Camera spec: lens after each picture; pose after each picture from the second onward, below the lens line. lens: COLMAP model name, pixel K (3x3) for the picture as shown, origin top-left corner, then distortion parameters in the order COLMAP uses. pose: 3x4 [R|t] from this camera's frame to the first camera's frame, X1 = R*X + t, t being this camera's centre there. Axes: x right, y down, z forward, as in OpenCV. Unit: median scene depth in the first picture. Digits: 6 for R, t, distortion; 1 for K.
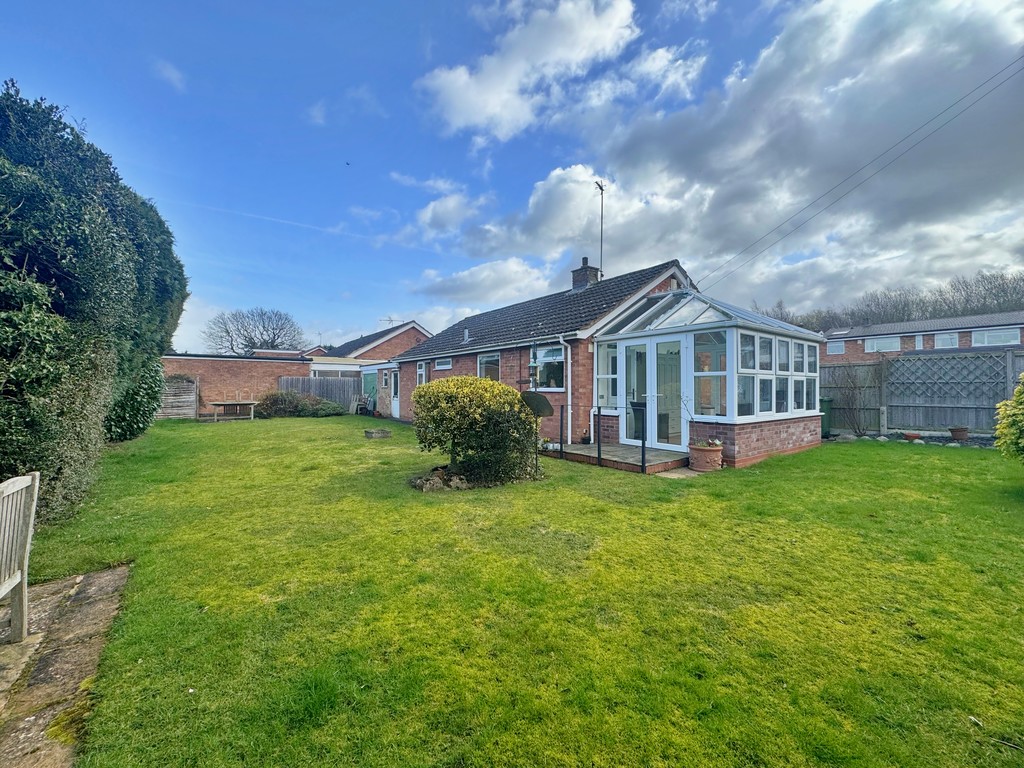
lens RADIAL K [[405.5, 0, 512.0], [0, 405.5, 384.0], [0, 0, 1]] dist [-0.000154, 0.000061]
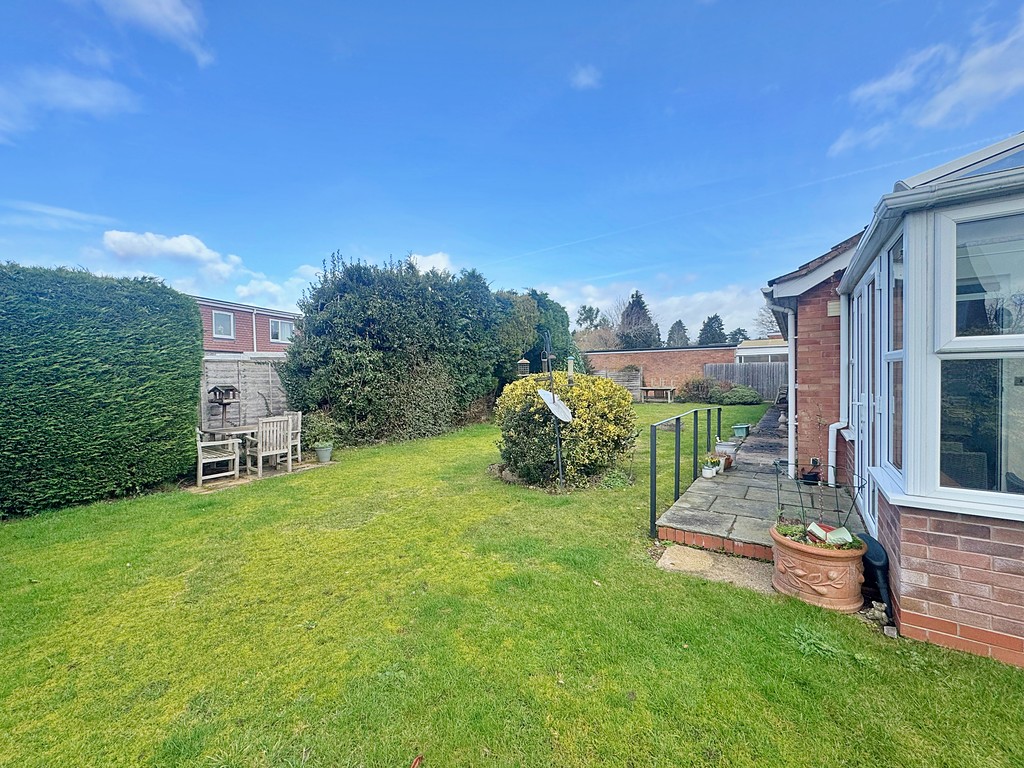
lens RADIAL K [[405.5, 0, 512.0], [0, 405.5, 384.0], [0, 0, 1]] dist [-0.000154, 0.000061]
pose [[0.322373, 0.018035, -0.946441, 0.497668], [0.023082, 0.999371, 0.026906, -0.011805], [0.946331, -0.030520, 0.321754, 0.381977]]
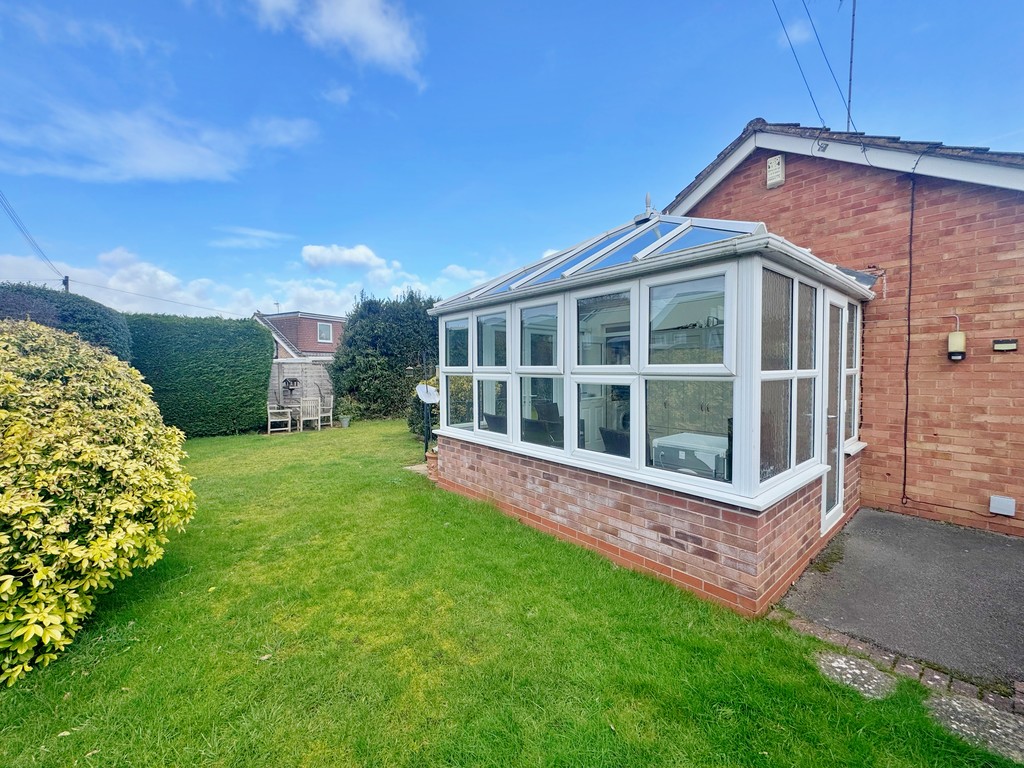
lens RADIAL K [[405.5, 0, 512.0], [0, 405.5, 384.0], [0, 0, 1]] dist [-0.000154, 0.000061]
pose [[0.049606, 0.036722, -0.998094, 0.901527], [0.010651, 0.999248, 0.037293, -0.022298], [0.998712, -0.012481, 0.049178, 0.739955]]
